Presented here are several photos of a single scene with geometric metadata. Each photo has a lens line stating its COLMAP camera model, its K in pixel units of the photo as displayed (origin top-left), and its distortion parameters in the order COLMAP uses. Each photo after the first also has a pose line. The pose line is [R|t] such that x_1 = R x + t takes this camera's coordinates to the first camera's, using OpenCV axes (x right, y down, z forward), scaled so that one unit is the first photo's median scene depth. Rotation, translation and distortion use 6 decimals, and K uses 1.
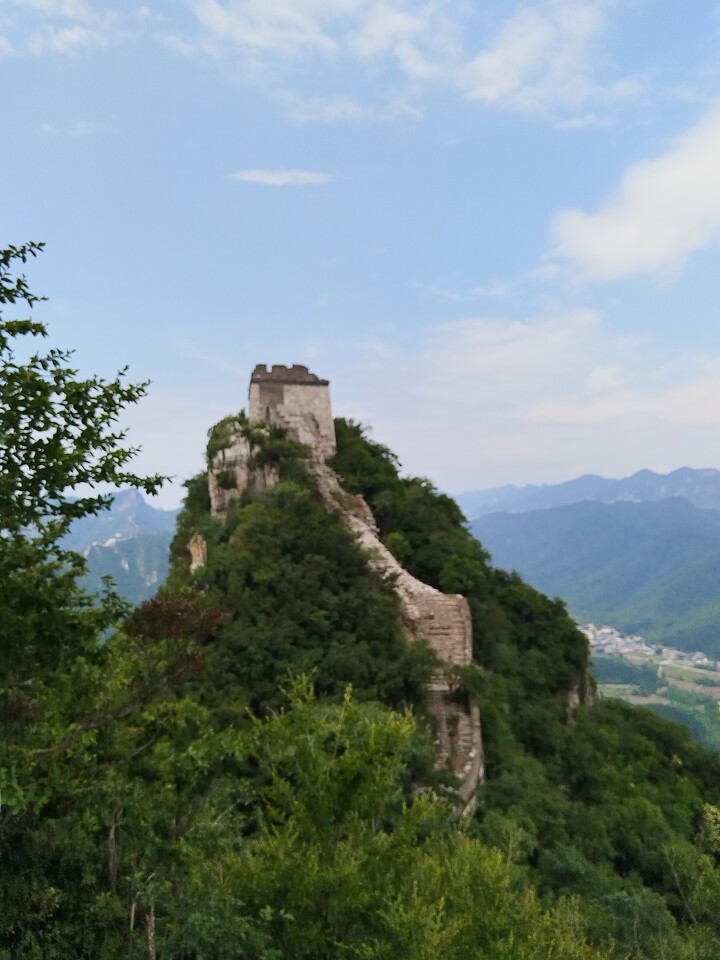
lens RADIAL K [[745.3, 0, 360.0], [0, 745.3, 480.0], [0, 0, 1]] dist [0.007563, -0.000577]
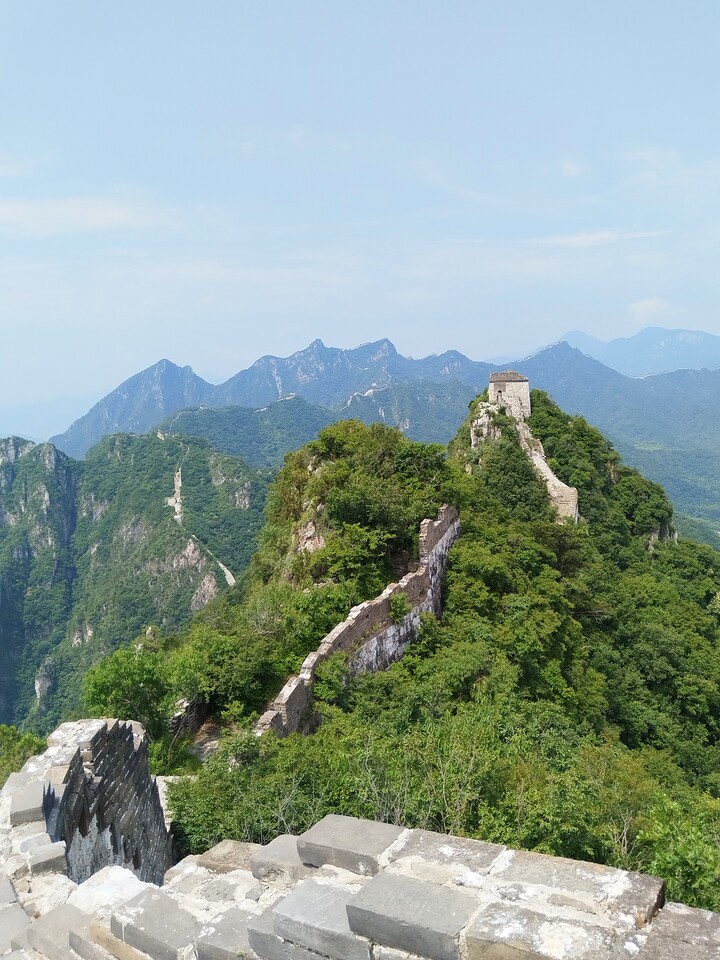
lens RADIAL K [[745.3, 0, 360.0], [0, 745.3, 480.0], [0, 0, 1]] dist [0.007563, -0.000577]
pose [[0.948325, 0.044018, -0.314233, 0.204280], [0.022781, 0.978330, 0.205797, -0.339640], [0.316483, -0.202321, 0.926771, -1.282915]]
